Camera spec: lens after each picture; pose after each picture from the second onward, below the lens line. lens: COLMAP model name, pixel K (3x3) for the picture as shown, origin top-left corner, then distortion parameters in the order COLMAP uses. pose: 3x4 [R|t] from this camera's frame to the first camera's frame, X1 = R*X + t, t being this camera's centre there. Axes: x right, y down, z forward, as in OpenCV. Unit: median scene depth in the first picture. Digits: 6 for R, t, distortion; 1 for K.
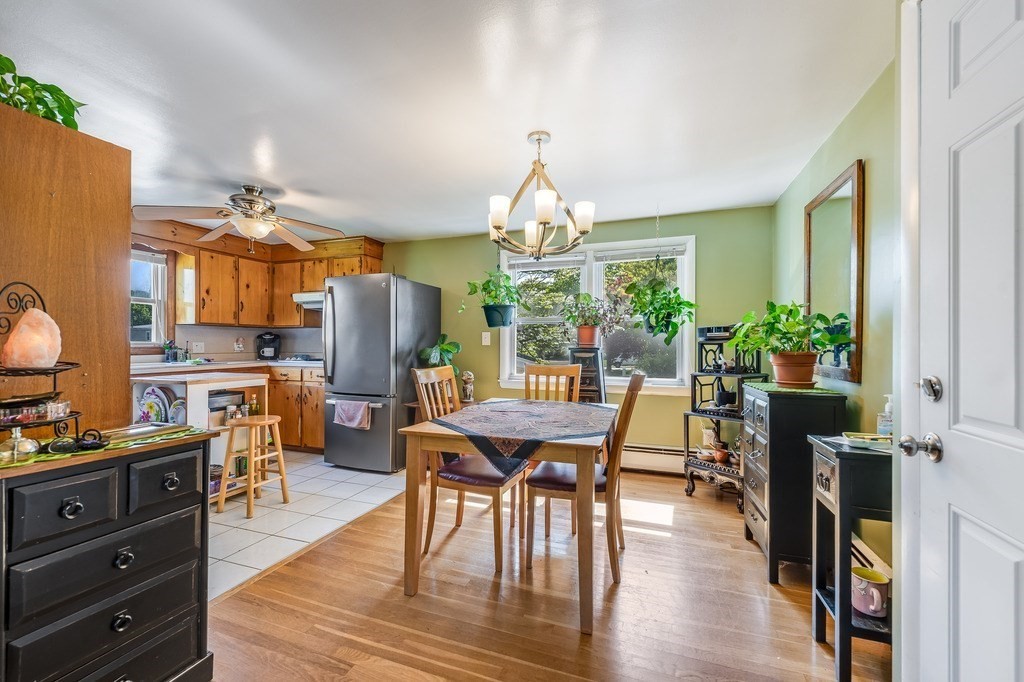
lens RADIAL K [[420.3, 0, 511.3], [0, 420.3, 343.4], [0, 0, 1]] dist [0.003051, 0.000329]
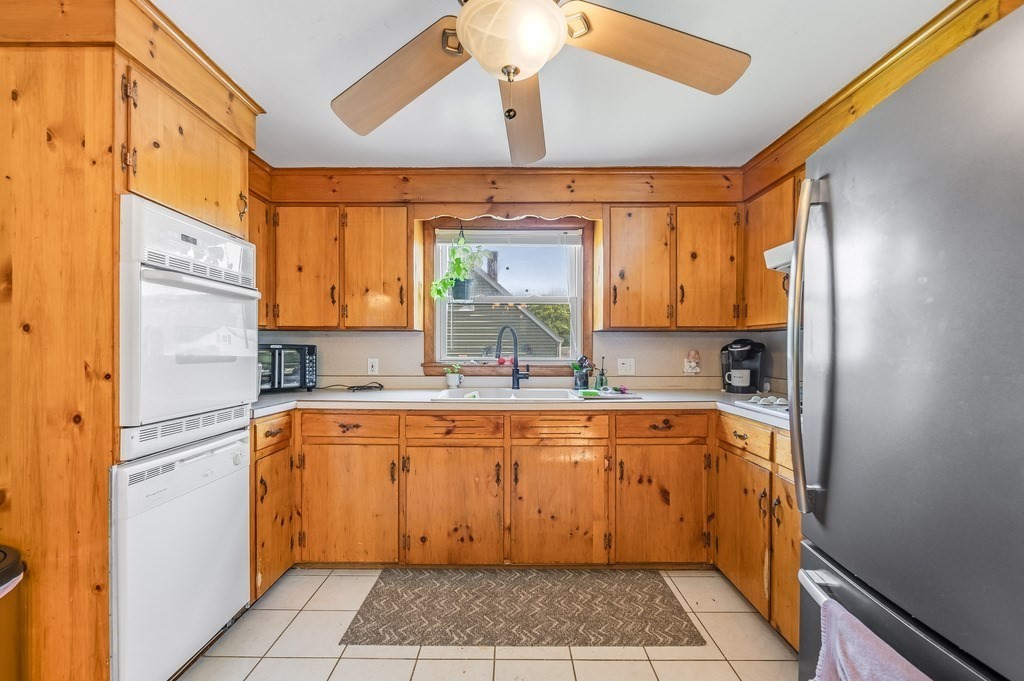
lens RADIAL K [[419.2, 0, 518.8], [0, 419.2, 353.1], [0, 0, 1]] dist [-0.001324, -0.000239]
pose [[0.345698, 0.008136, -0.938311, -0.268209], [0.001926, 0.999954, 0.009380, -0.022202], [0.938344, -0.005050, 0.345666, 0.816917]]
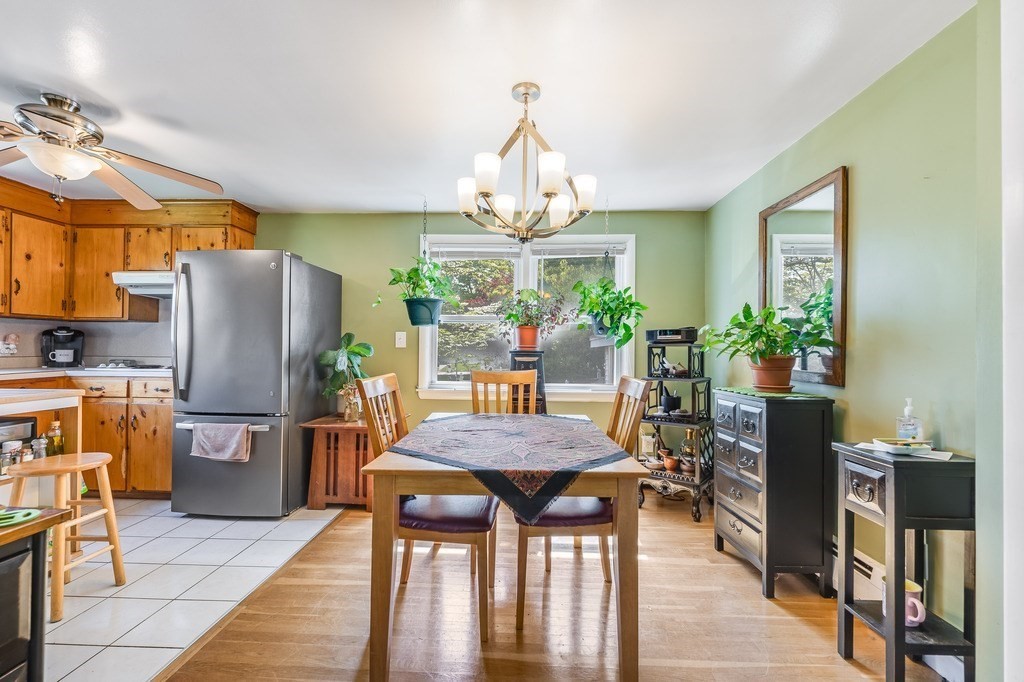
lens RADIAL K [[438.6, 0, 509.1], [0, 438.6, 344.8], [0, 0, 1]] dist [-0.002360, 0.000510]
pose [[0.951541, 0.007627, 0.307426, -0.154858], [-0.006148, 0.999964, -0.005779, 0.003441], [-0.307459, 0.003609, 0.951554, 0.145493]]
